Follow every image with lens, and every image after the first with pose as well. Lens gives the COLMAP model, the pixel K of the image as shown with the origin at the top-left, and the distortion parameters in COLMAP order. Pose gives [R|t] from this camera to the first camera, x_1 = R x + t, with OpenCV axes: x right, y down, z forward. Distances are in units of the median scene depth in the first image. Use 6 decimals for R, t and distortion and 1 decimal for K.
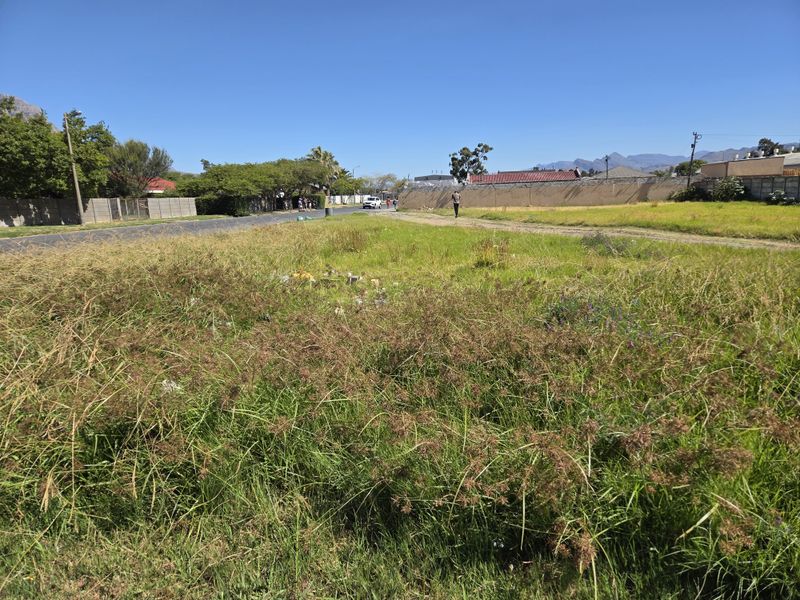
lens RADIAL K [[537.6, 0, 398.2], [0, 537.6, 301.6], [0, 0, 1]] dist [0.047782, -0.017238]
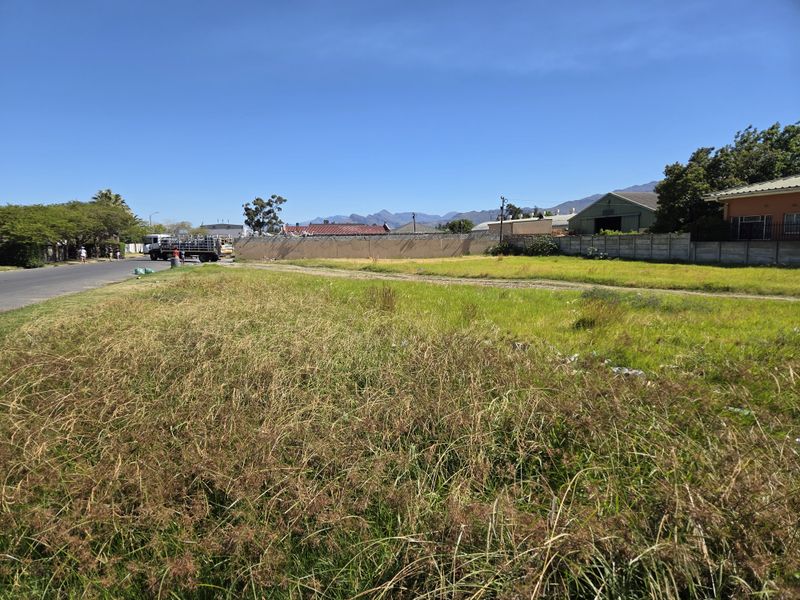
lens RADIAL K [[537.6, 0, 387.6], [0, 537.6, 307.0], [0, 0, 1]] dist [0.047782, -0.017238]
pose [[0.929083, -0.028556, 0.368768, -0.057127], [0.058424, 0.995829, -0.070081, -0.004805], [-0.365229, 0.086656, 0.926876, 0.021797]]
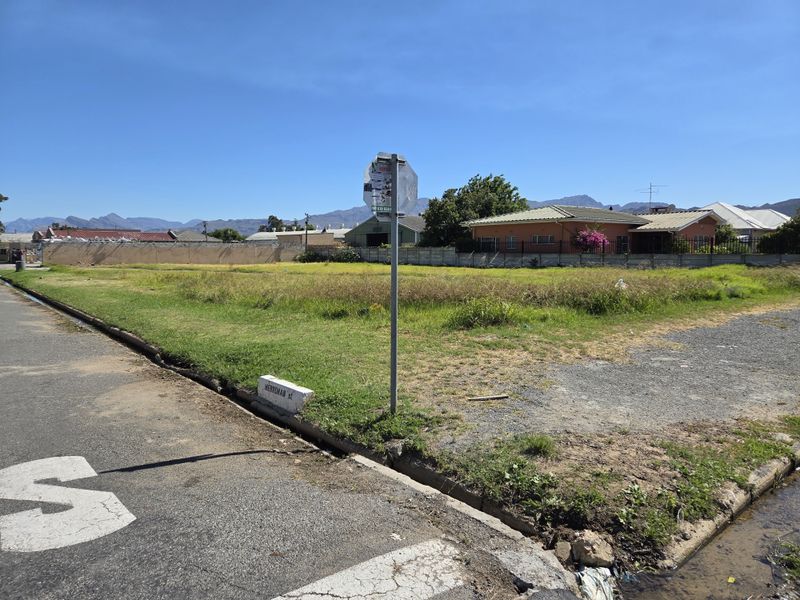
lens RADIAL K [[537.6, 0, 401.0], [0, 537.6, 298.5], [0, 0, 1]] dist [0.047782, -0.017238]
pose [[0.651930, -0.037254, 0.757363, -0.171511], [0.125513, 0.990317, -0.059328, 0.007921], [-0.747819, 0.133736, 0.650293, -0.021164]]
